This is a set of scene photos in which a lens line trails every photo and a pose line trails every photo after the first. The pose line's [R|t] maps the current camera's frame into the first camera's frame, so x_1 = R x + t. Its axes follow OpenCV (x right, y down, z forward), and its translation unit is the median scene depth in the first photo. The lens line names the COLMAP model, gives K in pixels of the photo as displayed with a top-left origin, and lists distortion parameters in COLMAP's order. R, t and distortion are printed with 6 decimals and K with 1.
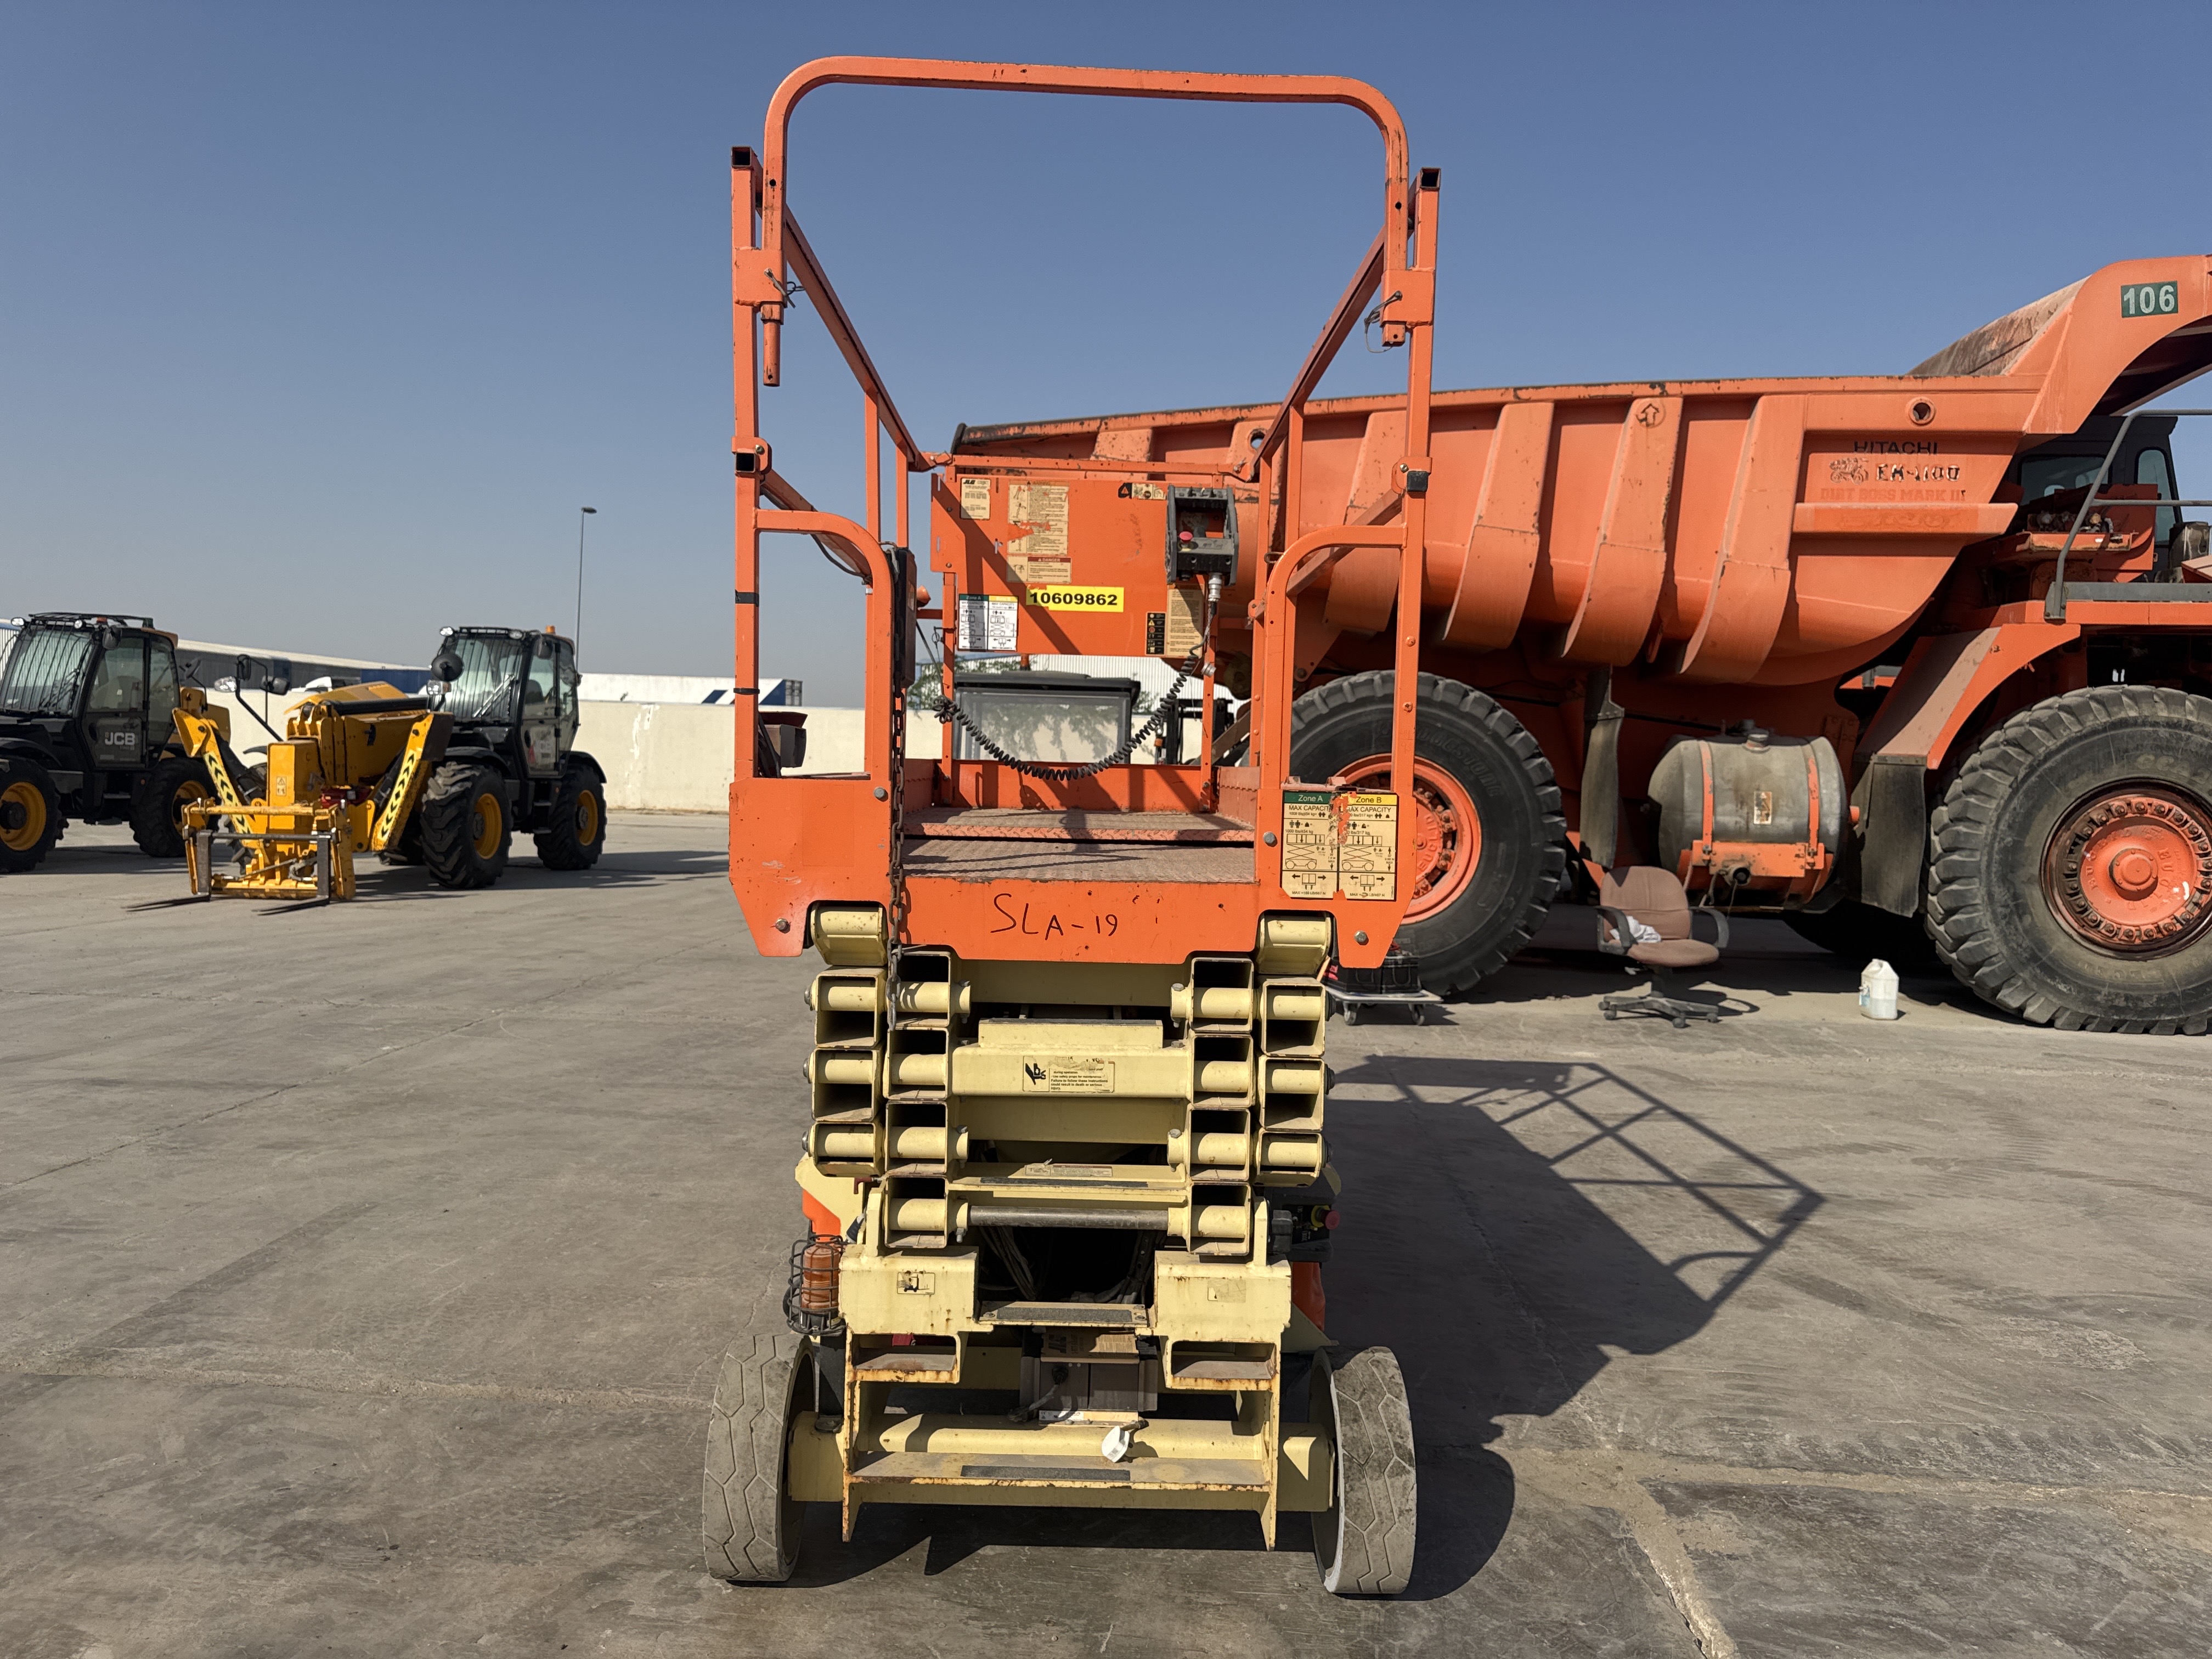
lens RADIAL K [[1509.1, 0, 1101.6], [0, 1509.1, 833.7], [0, 0, 1]] dist [0.094526, -0.130346]
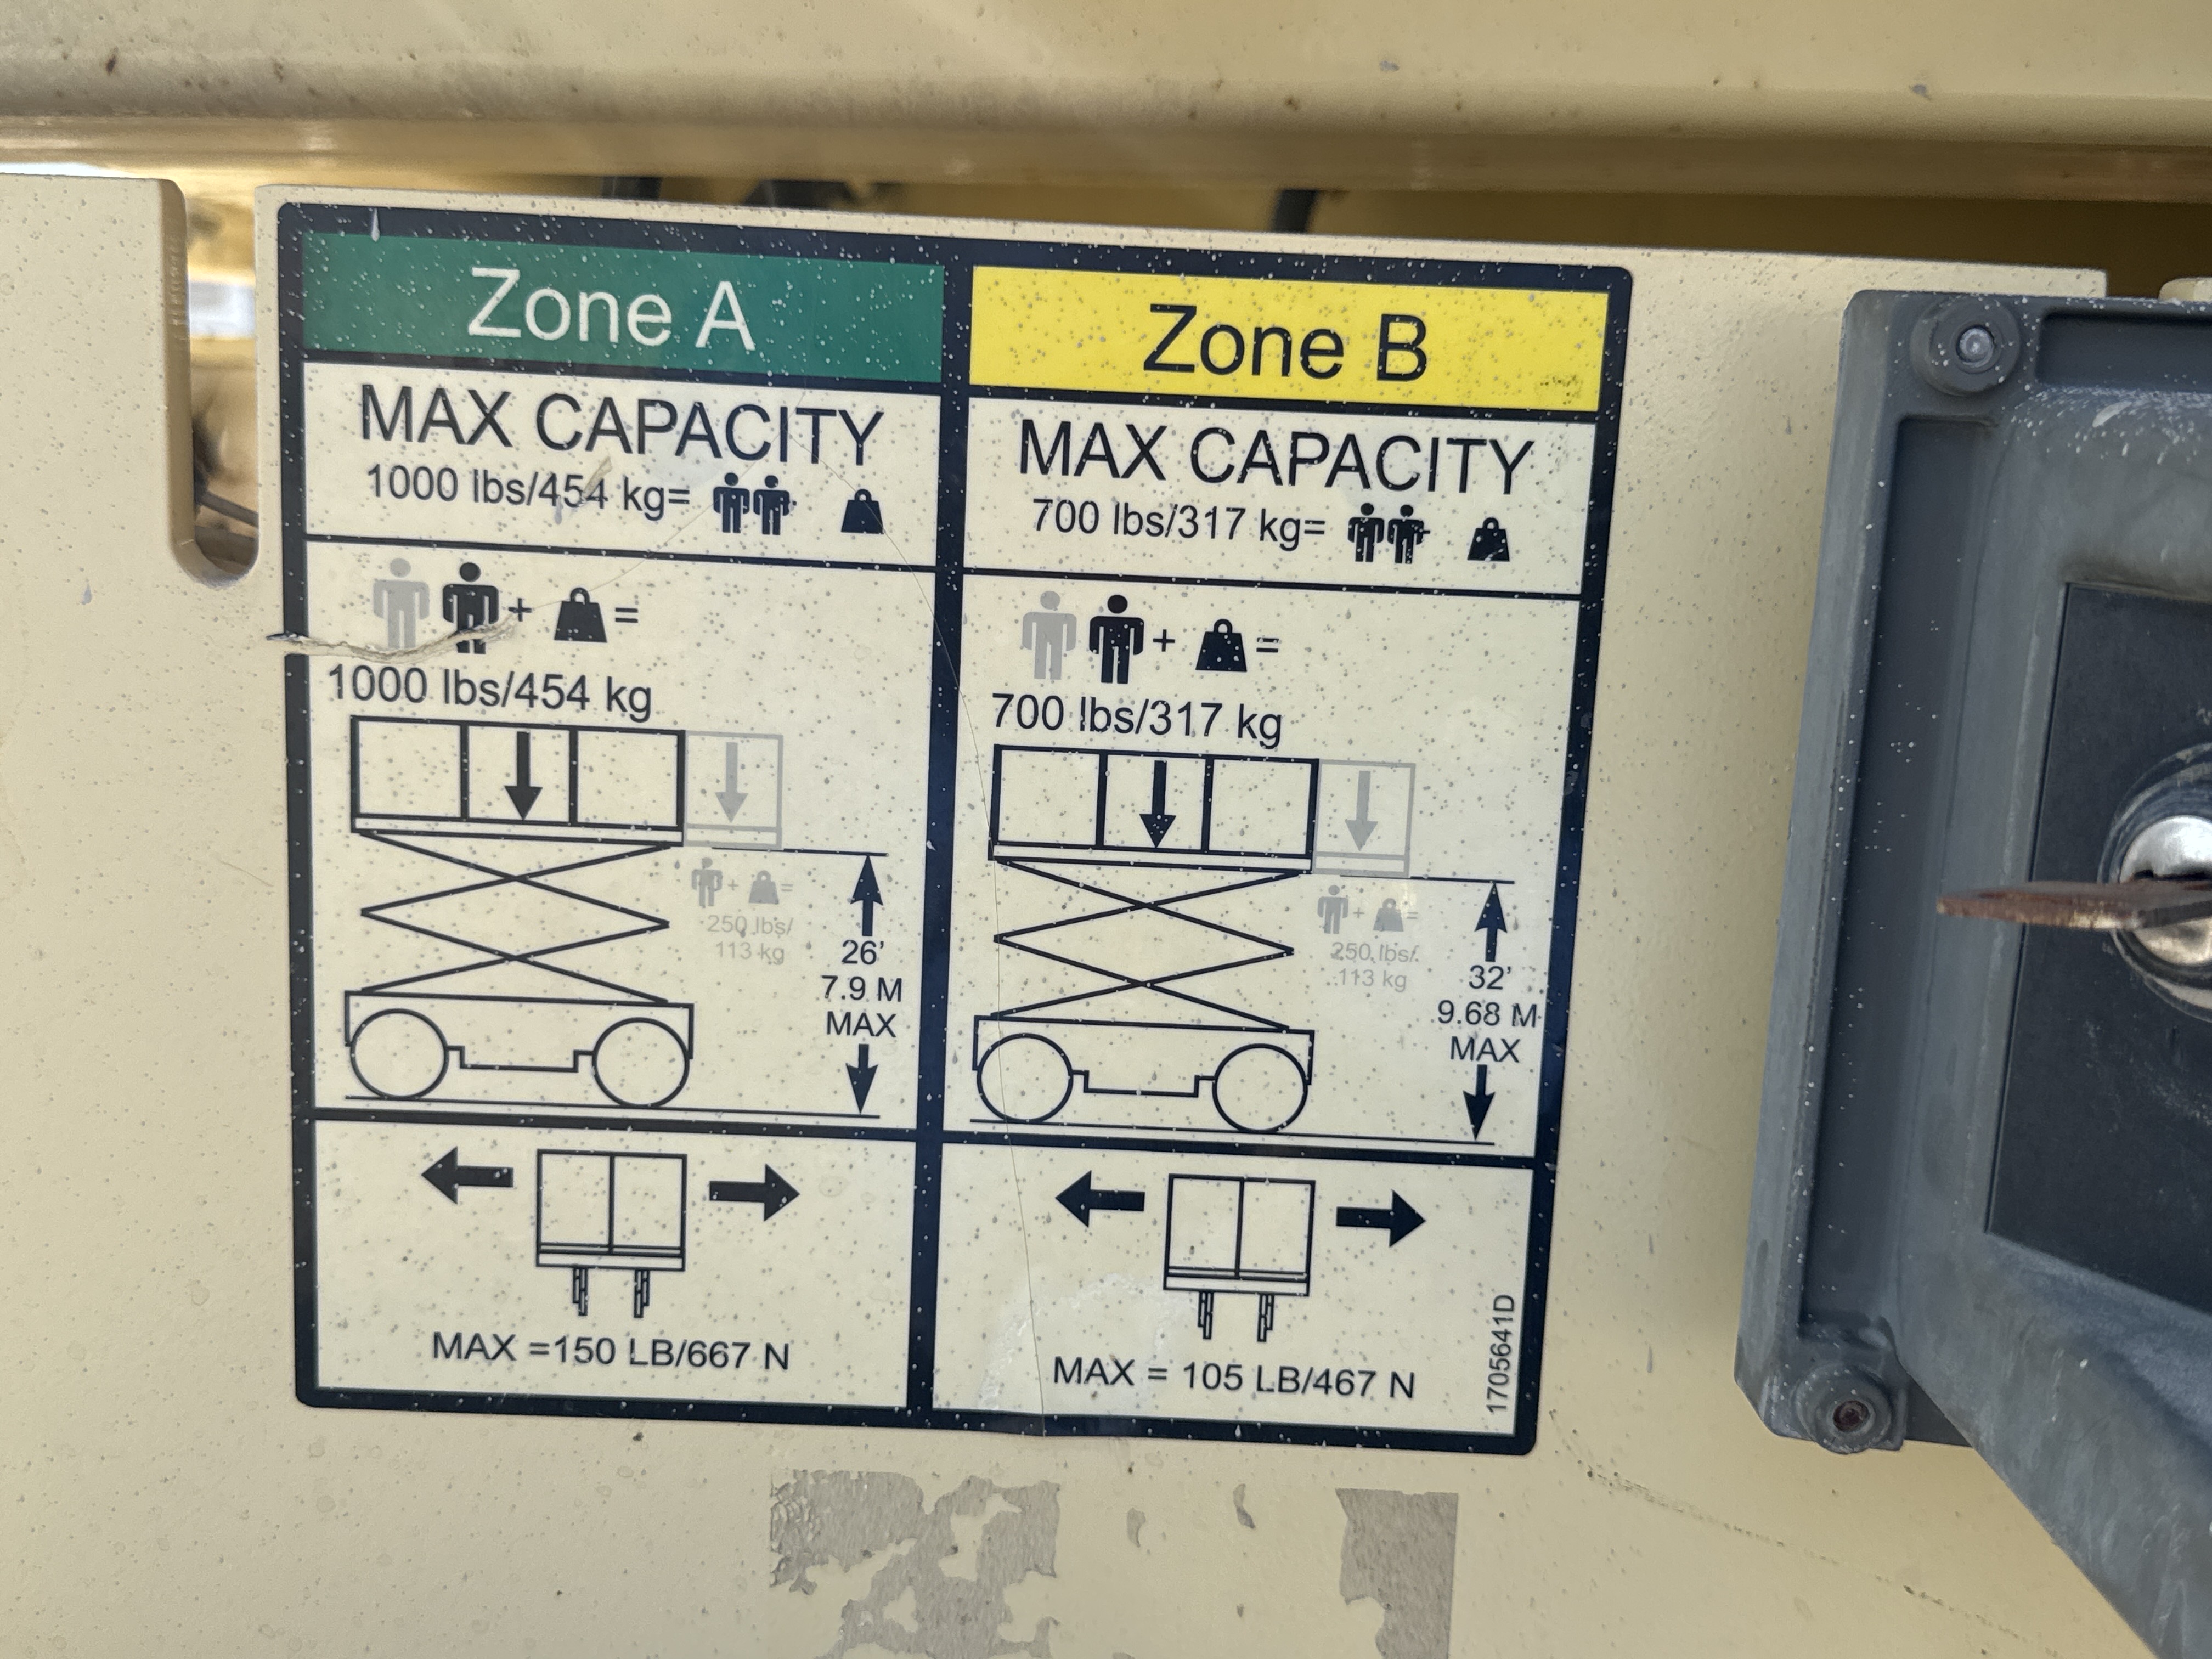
lens RADIAL K [[2351.7, 0, 1098.0], [0, 2351.7, 848.2], [0, 0, 1]] dist [0.196215, -0.536185]
pose [[0.999639, 0.022500, -0.014668, 0.044155], [-0.019841, 0.986696, 0.161358, -0.004077], [0.018104, -0.161009, 0.986787, 0.225664]]
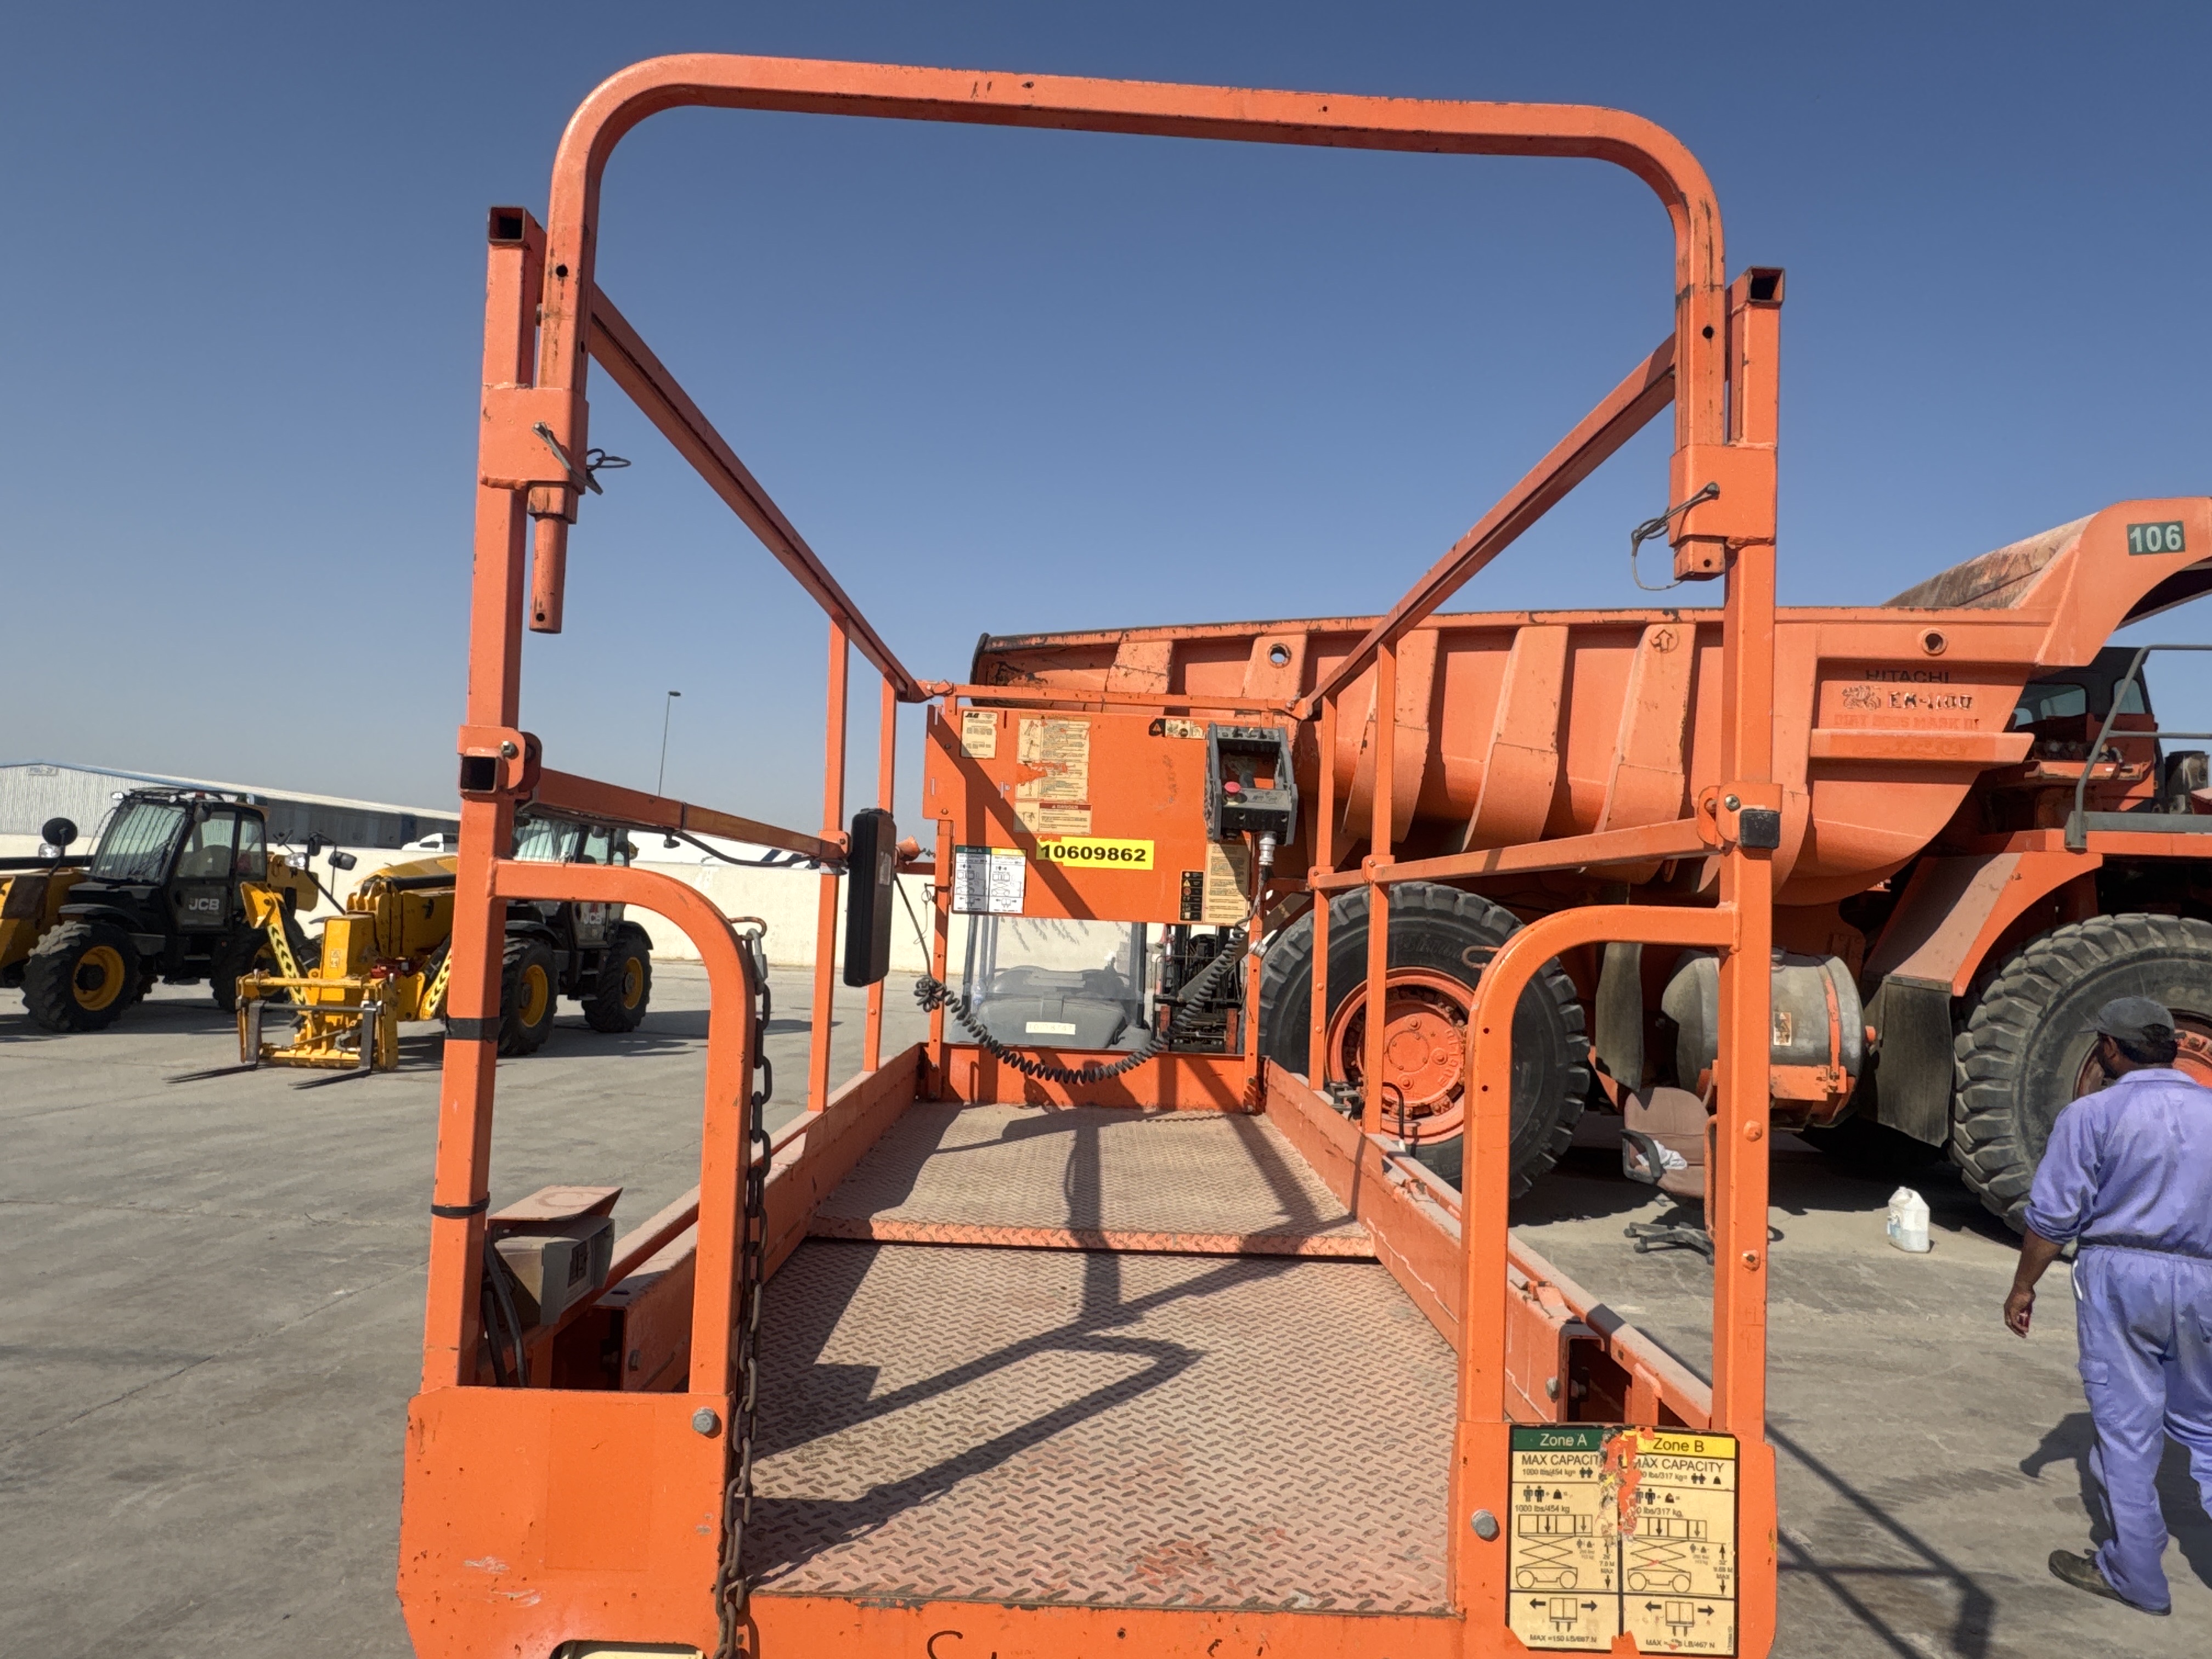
lens RADIAL K [[1325.2, 0, 1111.5], [0, 1325.2, 835.2], [0, 0, 1]] dist [-0.000806, 0.002922]
pose [[0.999853, 0.017079, -0.001795, -0.003868], [-0.017173, 0.994194, -0.106224, -0.045592], [-0.000030, 0.106239, 0.994341, 0.141471]]
